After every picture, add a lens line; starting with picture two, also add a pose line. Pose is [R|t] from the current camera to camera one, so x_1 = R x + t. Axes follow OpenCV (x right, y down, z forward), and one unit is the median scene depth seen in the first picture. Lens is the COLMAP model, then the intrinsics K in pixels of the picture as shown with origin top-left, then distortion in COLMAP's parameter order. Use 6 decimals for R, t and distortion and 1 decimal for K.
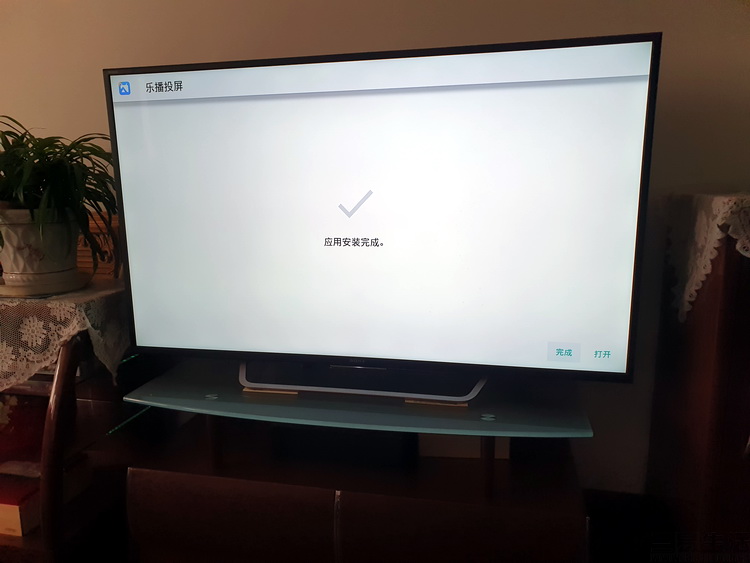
lens RADIAL K [[580.4, 0, 361.8], [0, 580.4, 289.6], [0, 0, 1]] dist [0.004925, 0.002456]
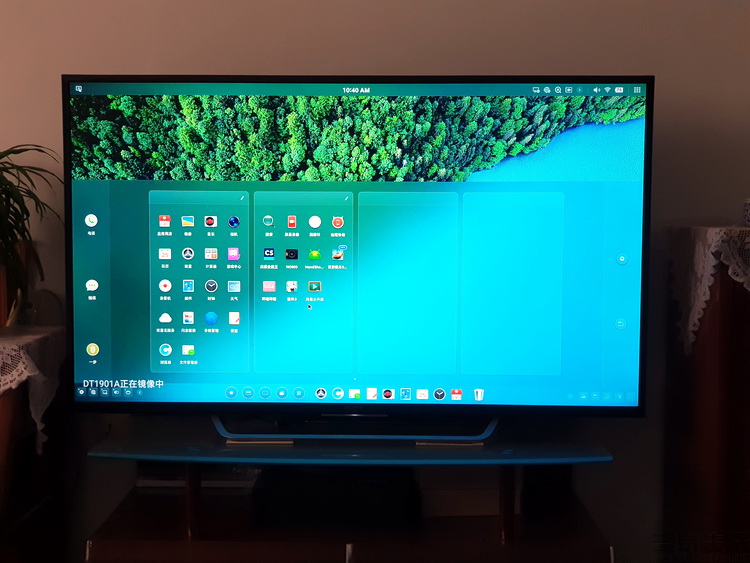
lens RADIAL K [[1012.4, 0, 378.8], [0, 1012.4, 271.6], [0, 0, 1]] dist [0.012801, 0.011486]
pose [[0.978859, 0.006830, 0.204421, -0.321418], [0.019112, 0.992016, -0.124659, 0.123887], [-0.203640, 0.125930, 0.970913, -0.592115]]
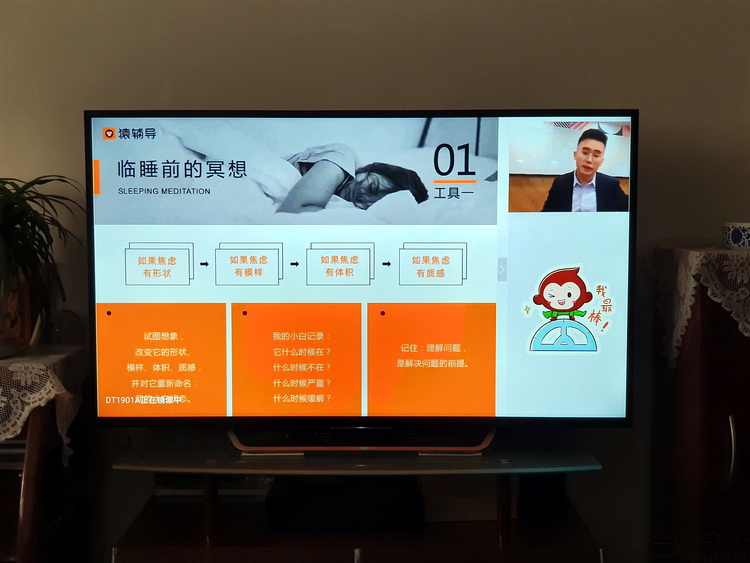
lens RADIAL K [[1012.4, 0, 378.8], [0, 1012.4, 271.6], [0, 0, 1]] dist [0.012801, 0.011486]
pose [[0.978077, 0.000480, 0.208244, -0.358438], [0.026283, 0.991716, -0.125731, 0.101526], [-0.206579, 0.128448, 0.969962, -0.707461]]
